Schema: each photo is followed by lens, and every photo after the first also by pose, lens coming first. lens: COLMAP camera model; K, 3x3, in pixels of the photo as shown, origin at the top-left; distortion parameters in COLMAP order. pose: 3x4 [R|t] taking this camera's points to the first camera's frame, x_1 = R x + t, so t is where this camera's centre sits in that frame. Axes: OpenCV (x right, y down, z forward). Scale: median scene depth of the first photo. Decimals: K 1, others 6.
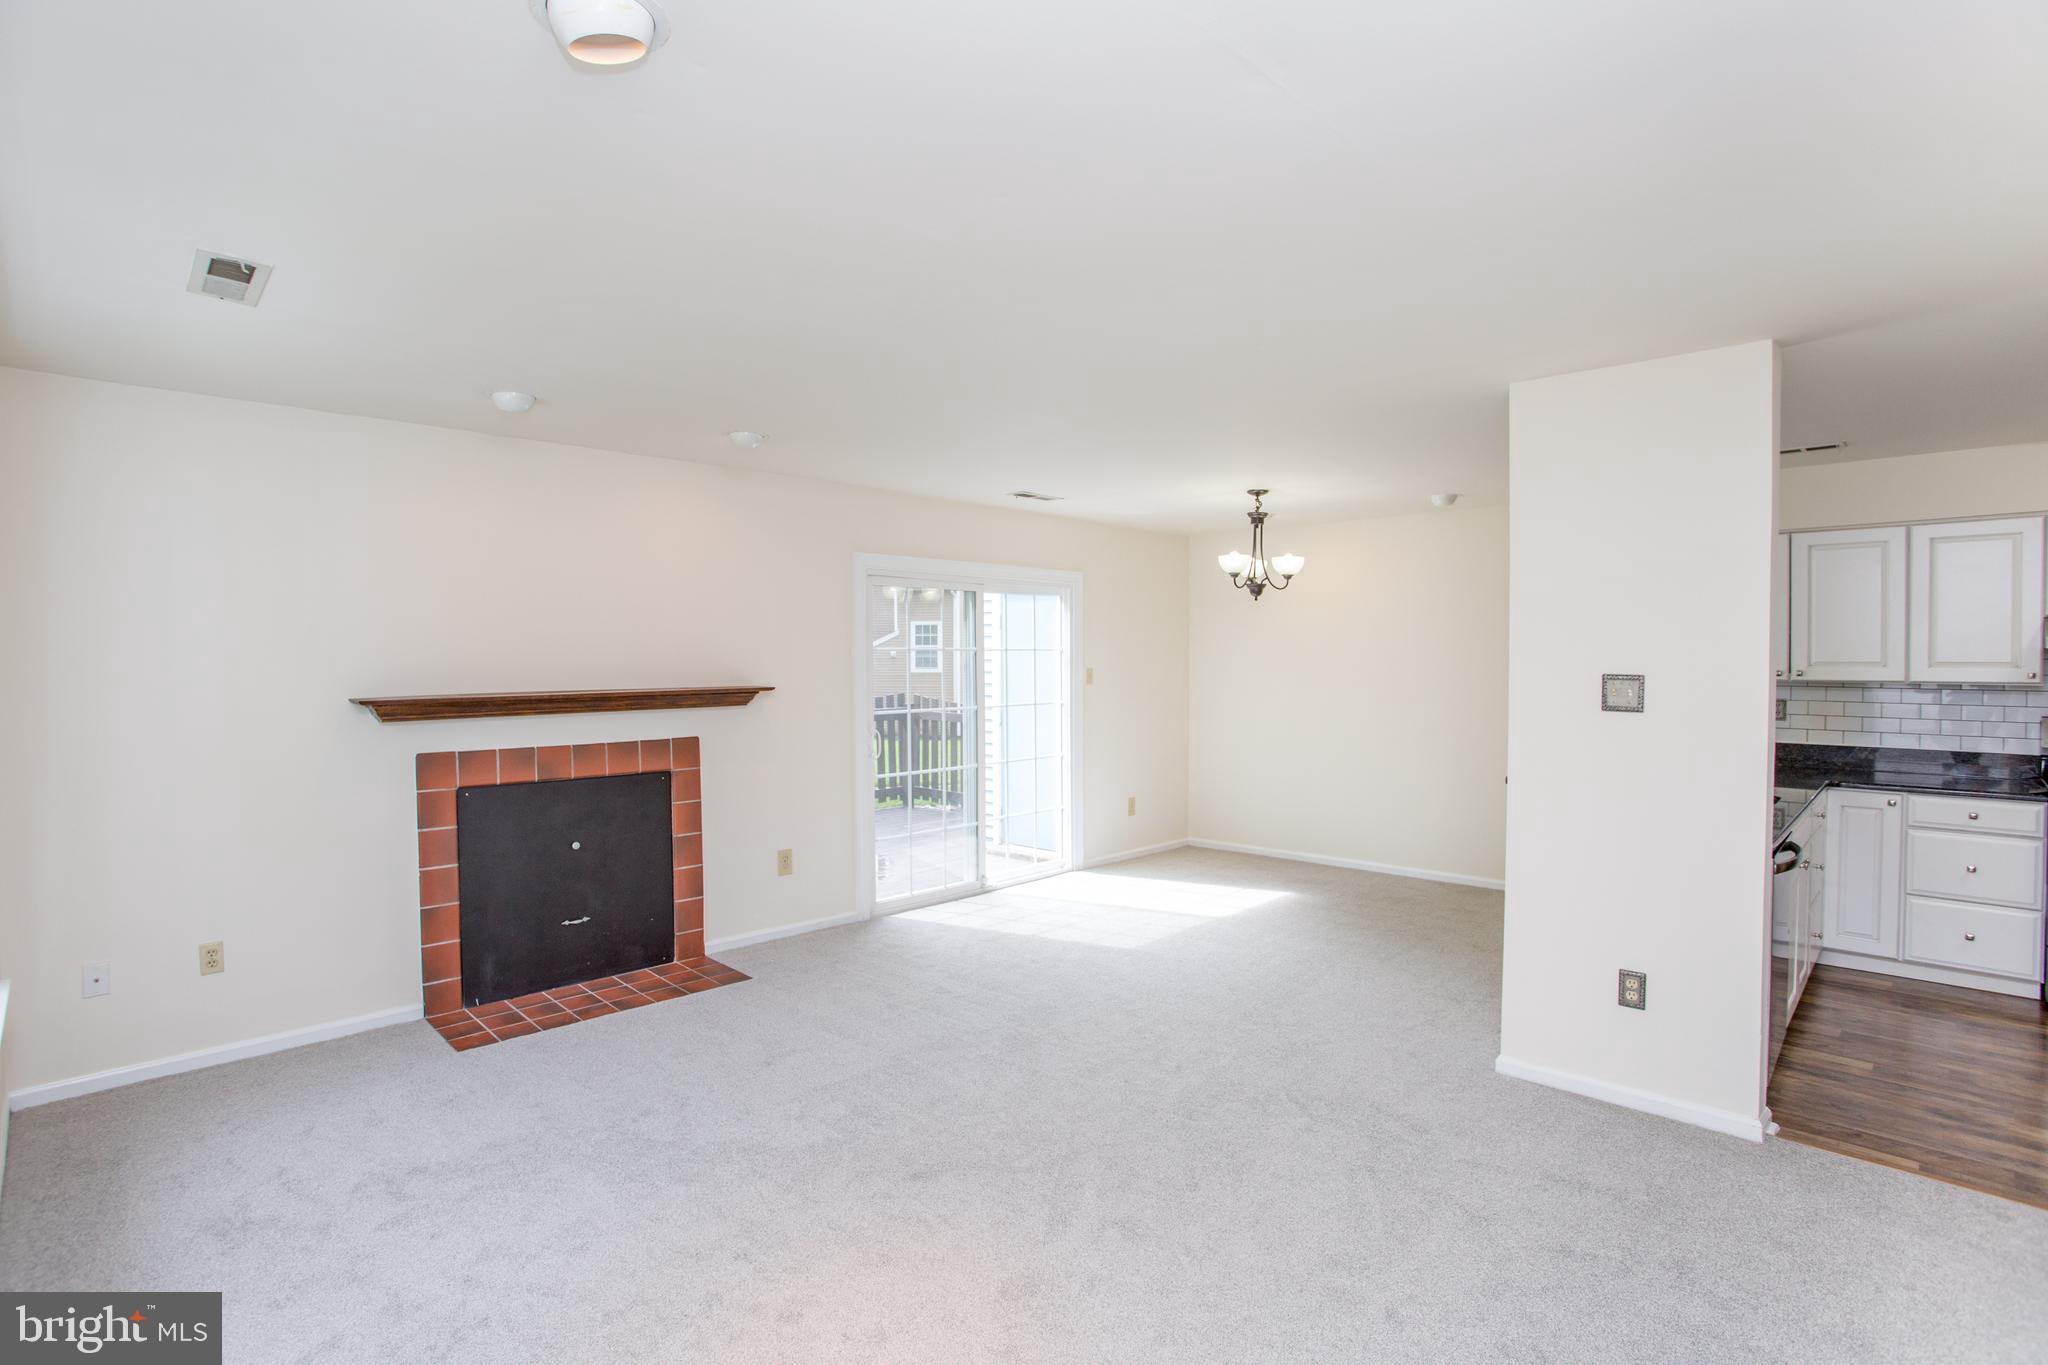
lens RADIAL K [[996.6, 0, 1021.2], [0, 996.6, 679.8], [0, 0, 1]] dist [-0.074431, 0.029332]
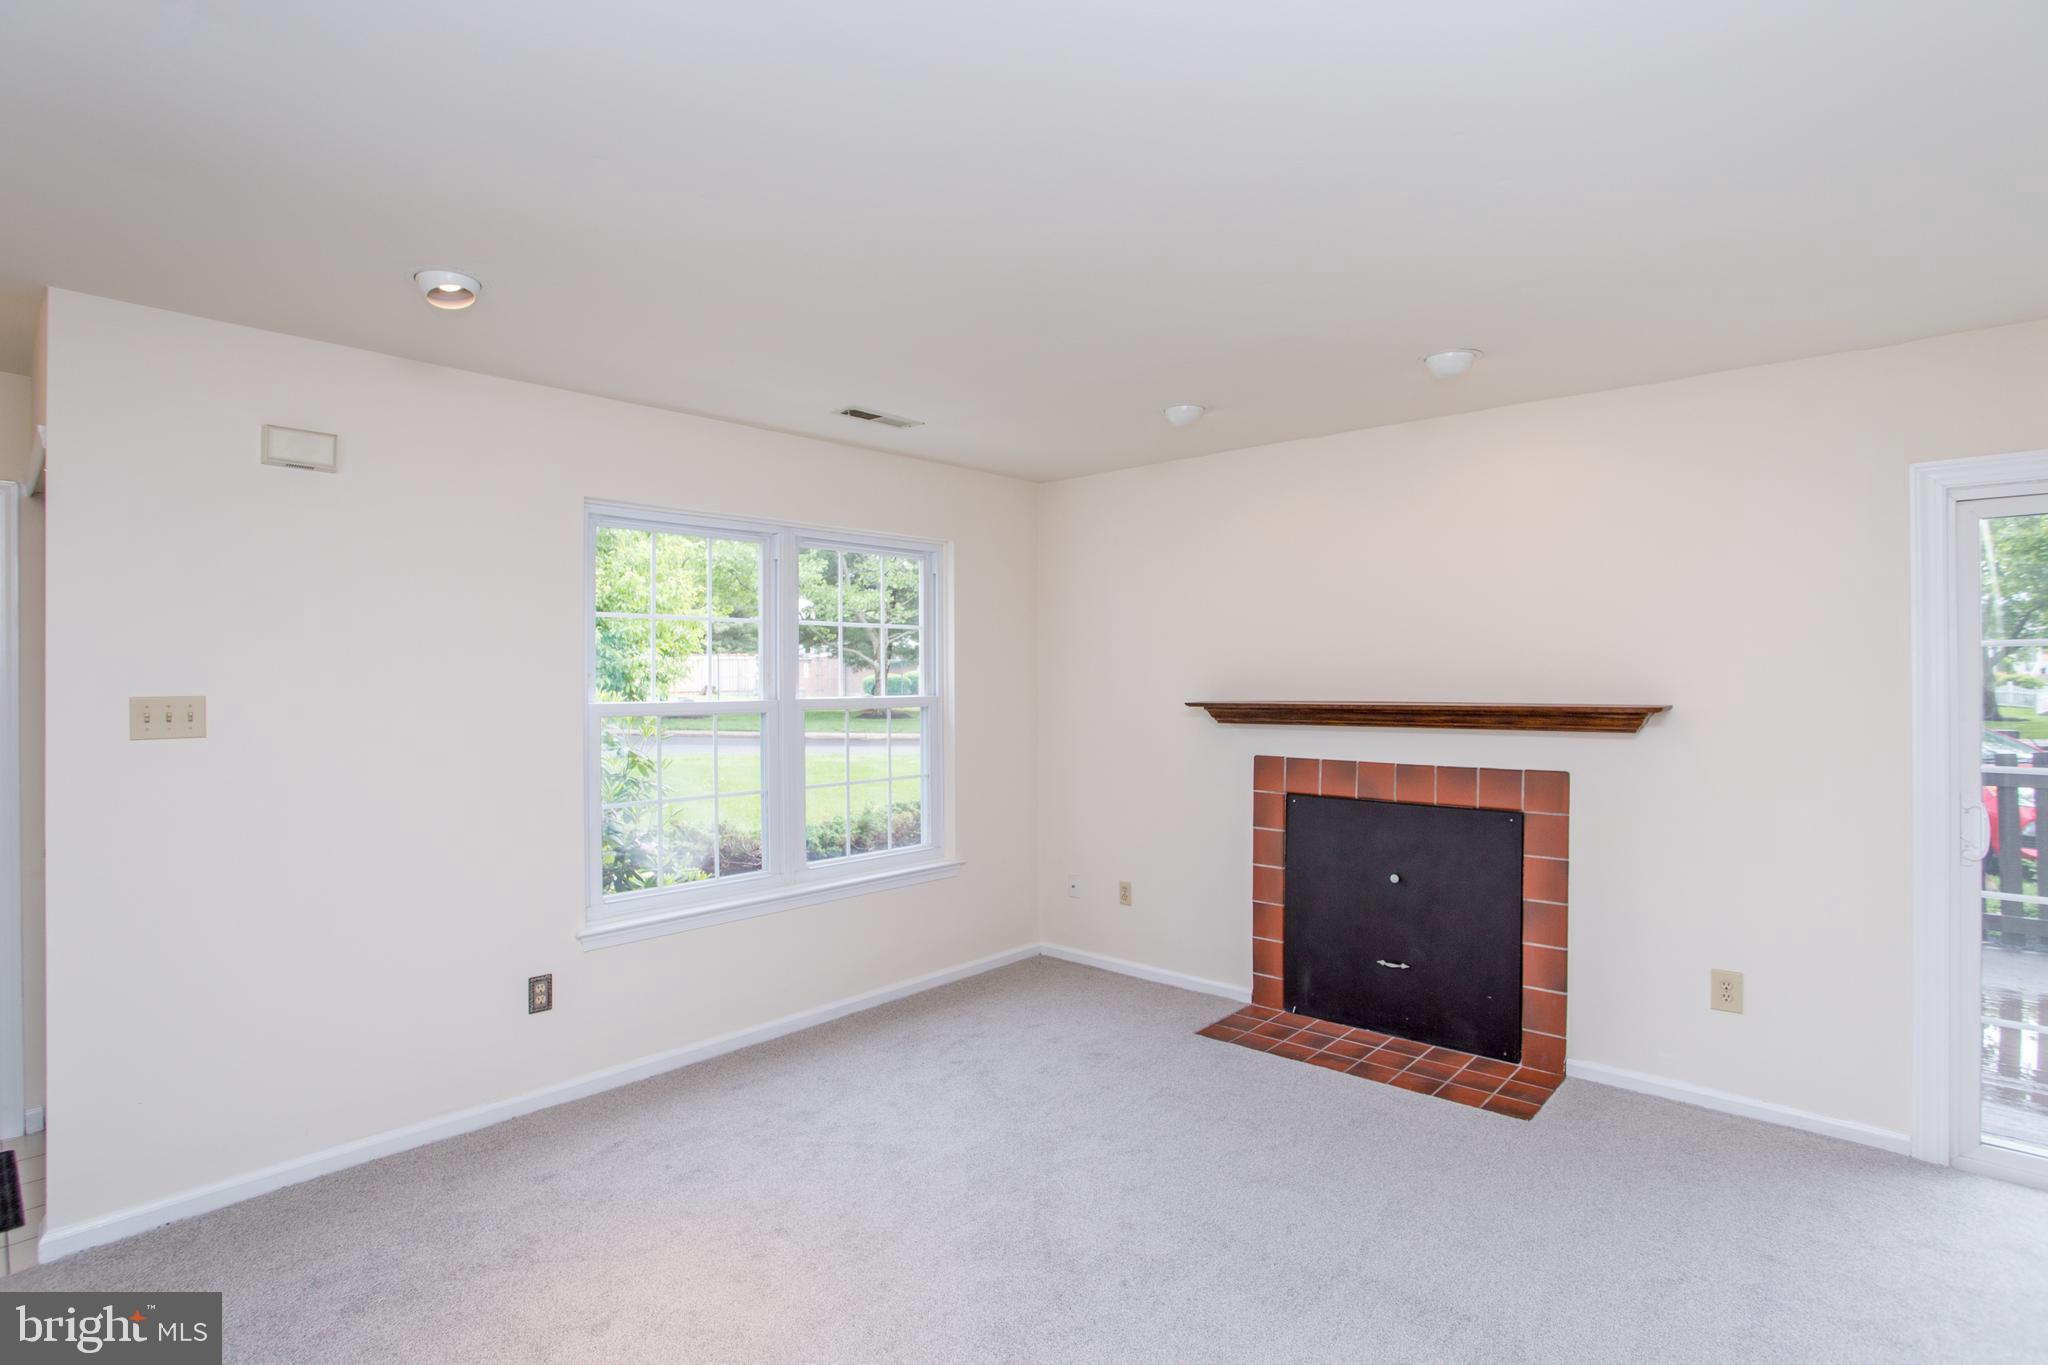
lens RADIAL K [[996.6, 0, 1004.1], [0, 996.6, 682.4], [0, 0, 1]] dist [-0.074431, 0.029332]
pose [[0.031159, 0.003901, -0.999507, 0.375177], [-0.022275, 0.999747, 0.003207, -0.001080], [0.999266, 0.022164, 0.031238, 0.564321]]
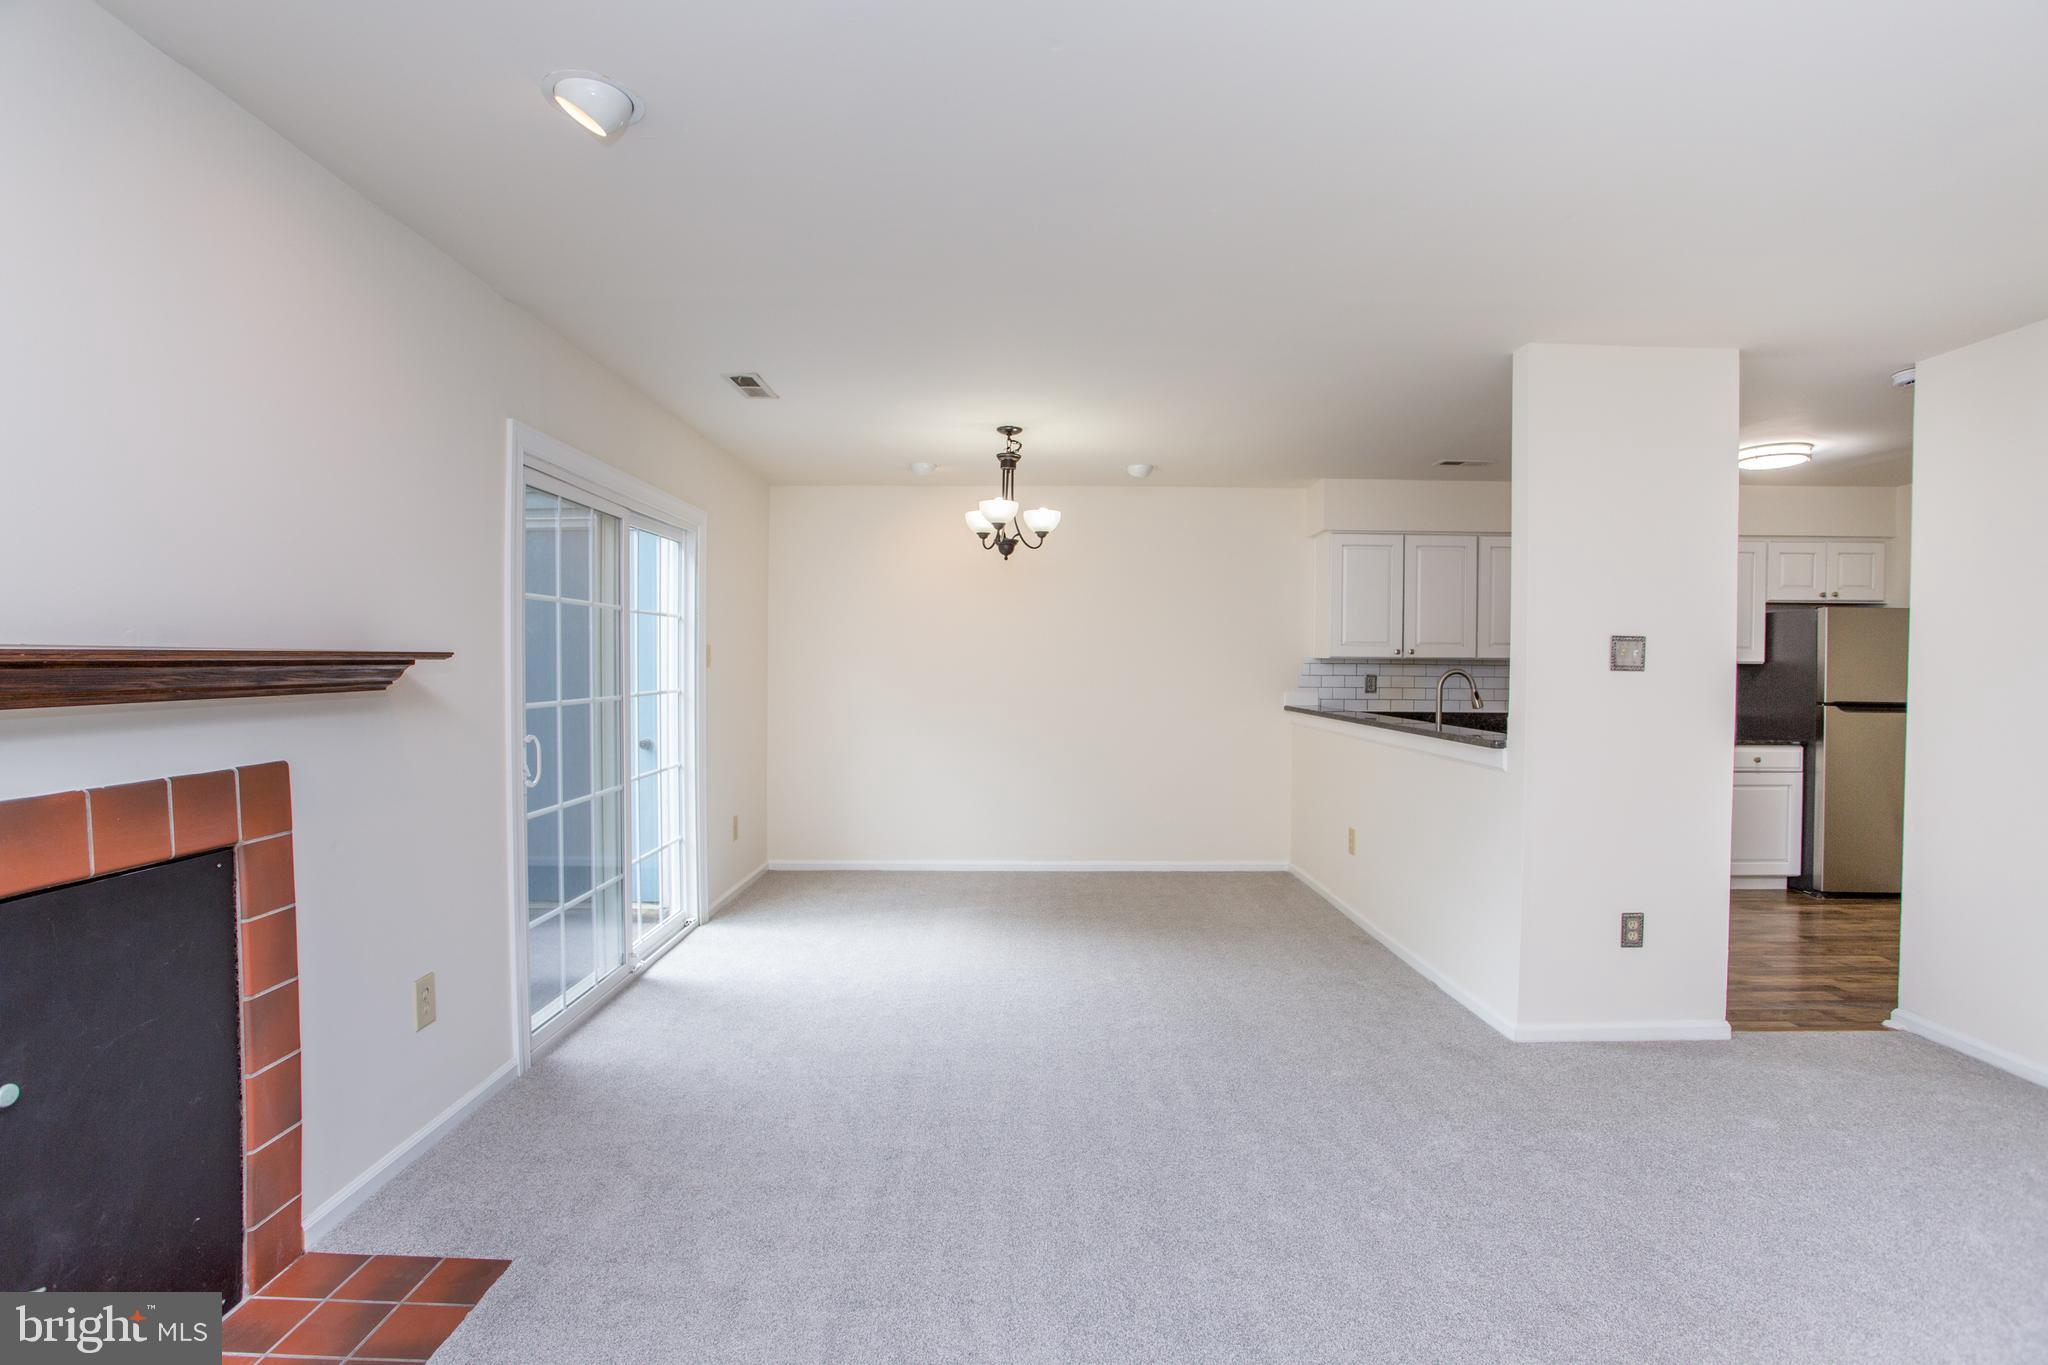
lens RADIAL K [[996.6, 0, 1023.4], [0, 996.6, 678.4], [0, 0, 1]] dist [-0.074431, 0.029332]
pose [[0.712148, -0.005303, 0.702009, -0.394293], [0.009373, 0.999954, -0.001954, 0.024378], [-0.701967, 0.007971, 0.712165, 0.464808]]
